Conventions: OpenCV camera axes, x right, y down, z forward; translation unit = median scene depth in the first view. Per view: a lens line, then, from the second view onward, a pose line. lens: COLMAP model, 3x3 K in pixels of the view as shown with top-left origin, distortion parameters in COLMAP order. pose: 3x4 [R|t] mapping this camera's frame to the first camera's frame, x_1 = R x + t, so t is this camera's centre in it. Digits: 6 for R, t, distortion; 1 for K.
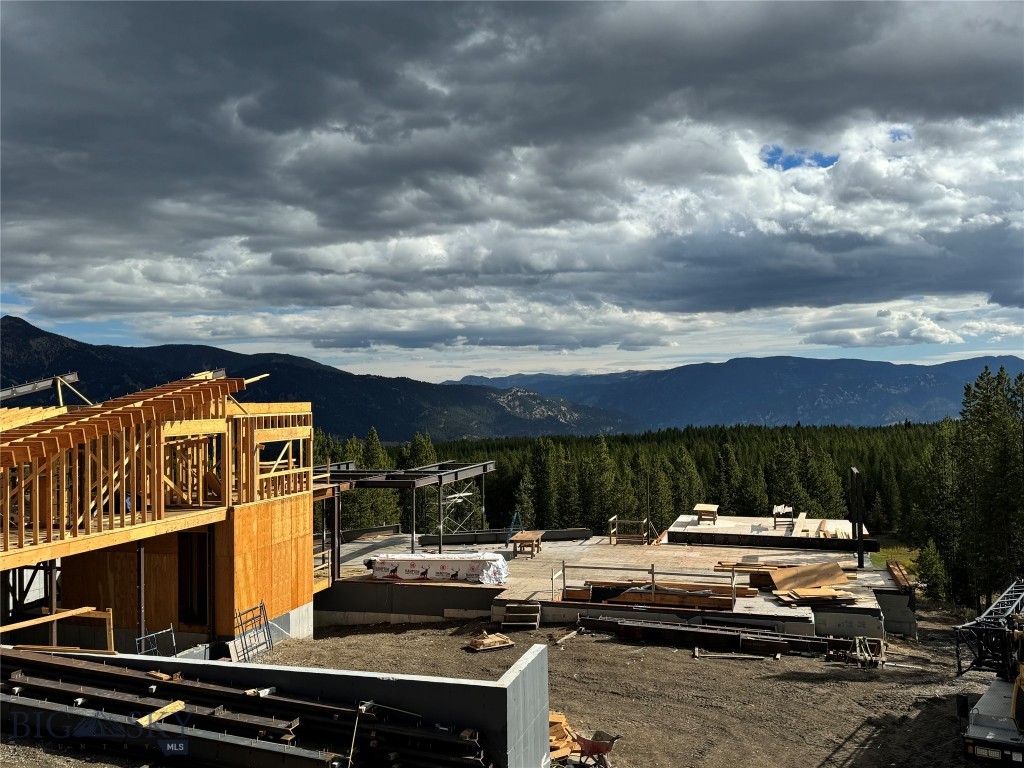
lens RADIAL K [[882.5, 0, 519.6], [0, 882.5, 380.3], [0, 0, 1]] dist [0.176915, -0.324572]
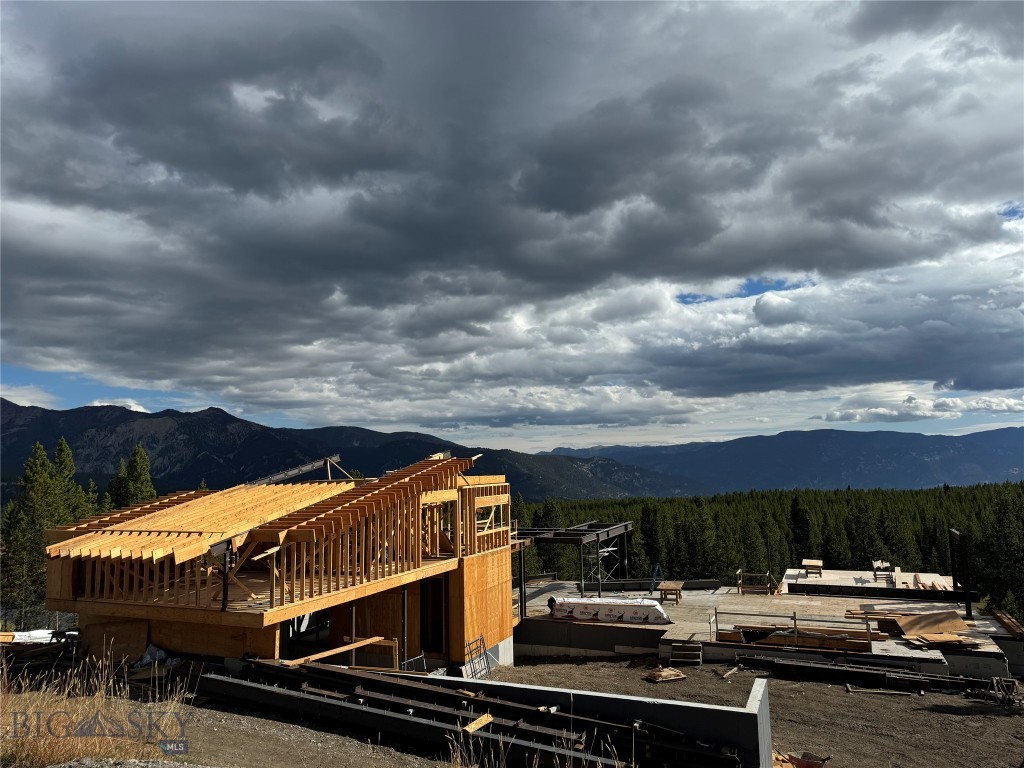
lens RADIAL K [[713.4, 0, 510.4], [0, 713.4, 380.2], [0, 0, 1]] dist [0.093430, -0.123594]
pose [[0.992358, -0.022353, -0.121349, -0.105536], [0.010189, 0.994941, -0.099942, -0.009488], [0.122969, 0.097942, 0.987566, -0.036947]]
